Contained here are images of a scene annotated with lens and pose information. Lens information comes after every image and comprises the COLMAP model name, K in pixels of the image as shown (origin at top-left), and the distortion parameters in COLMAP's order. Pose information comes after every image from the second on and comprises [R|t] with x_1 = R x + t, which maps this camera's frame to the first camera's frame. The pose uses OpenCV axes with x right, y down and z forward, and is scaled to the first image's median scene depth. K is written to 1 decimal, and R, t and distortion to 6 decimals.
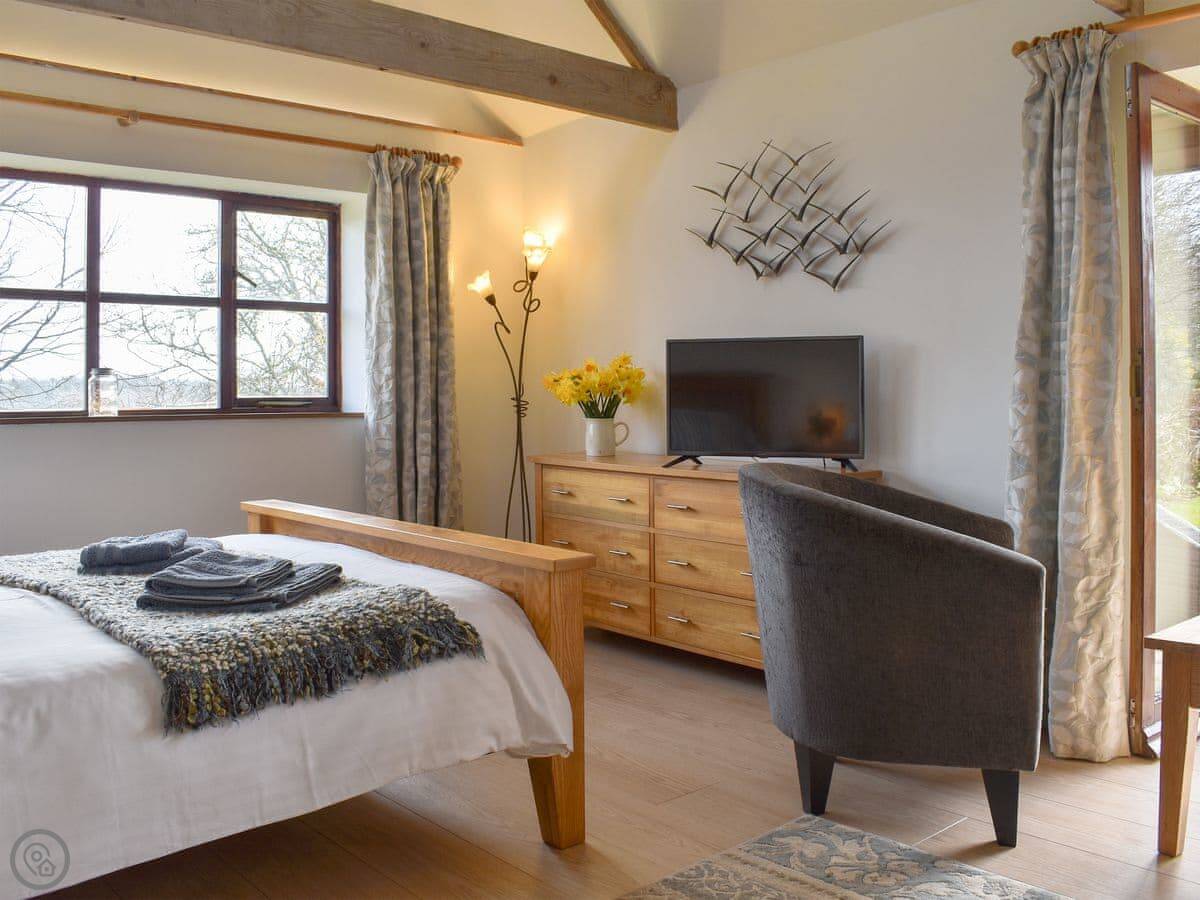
lens RADIAL K [[1081.1, 0, 603.6], [0, 1081.1, 417.1], [0, 0, 1]] dist [-0.103091, 0.024540]
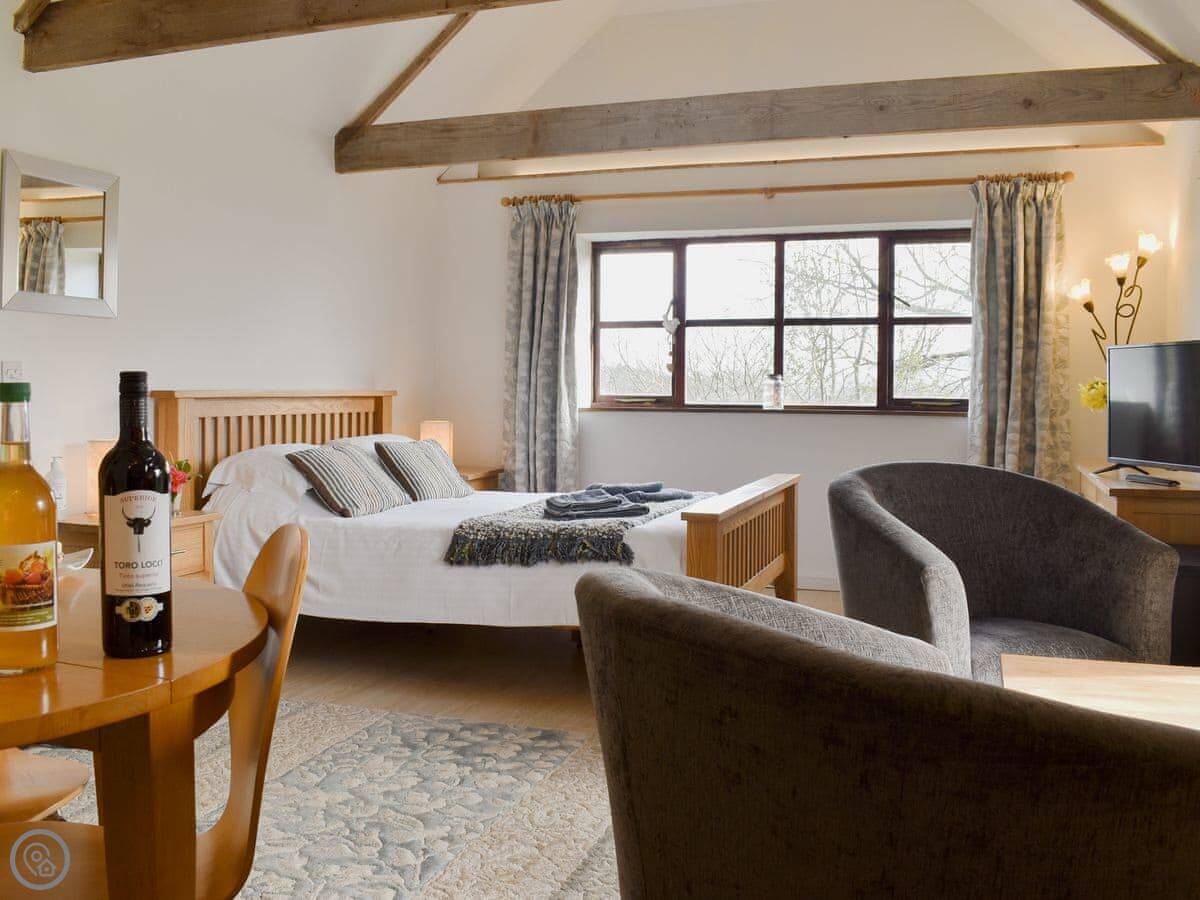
lens RADIAL K [[1081.1, 0, 593.7], [0, 1081.1, 440.0], [0, 0, 1]] dist [-0.103091, 0.024540]
pose [[0.487212, 0.049636, -0.871872, 0.979018], [-0.030620, 0.998740, 0.039748, -0.013690], [0.872747, 0.007331, 0.488119, 0.168694]]
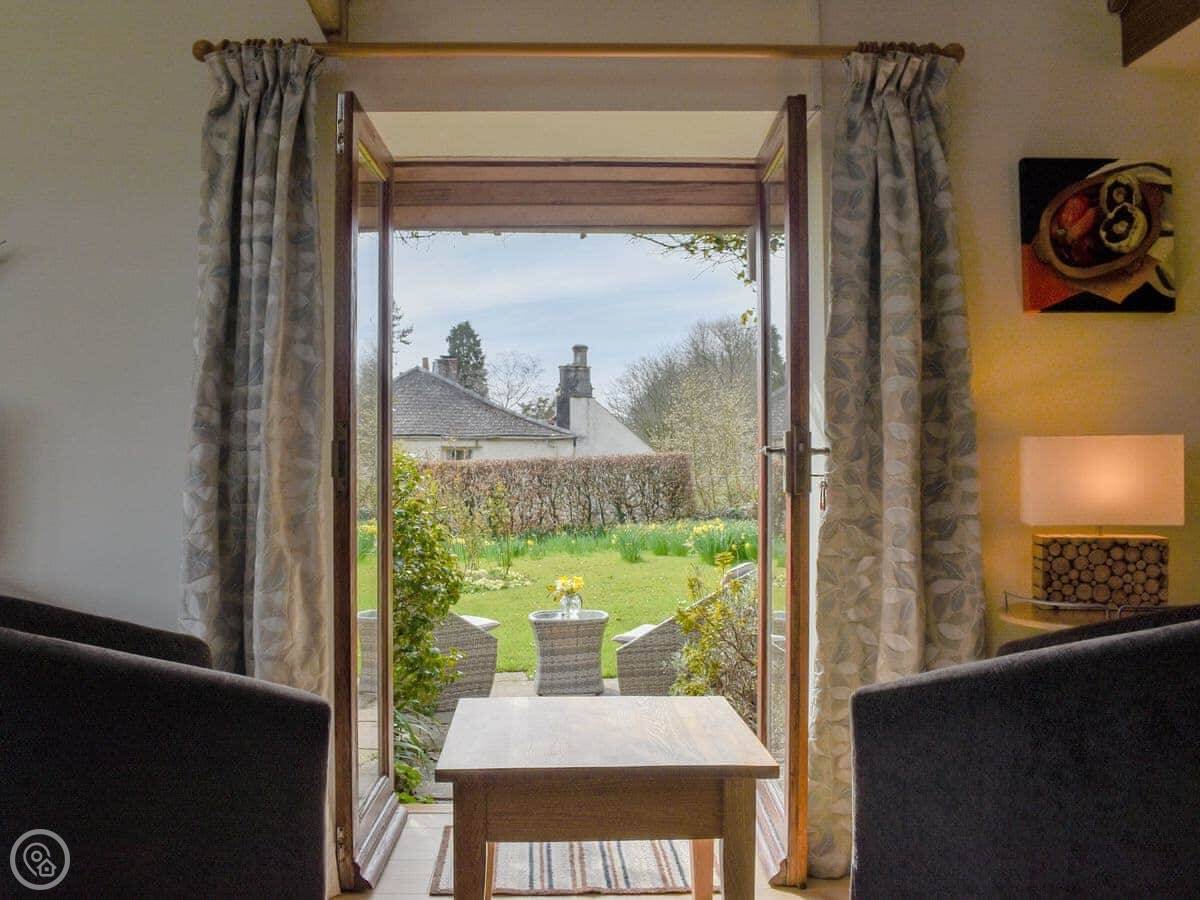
lens RADIAL K [[1081.1, 0, 556.1], [0, 1081.1, 465.0], [0, 0, 1]] dist [-0.103091, 0.024540]
pose [[0.643443, 0.006115, 0.765470, -0.051114], [0.014161, 0.999702, -0.019890, -0.008763], [-0.765363, 0.023637, 0.643164, 0.280231]]
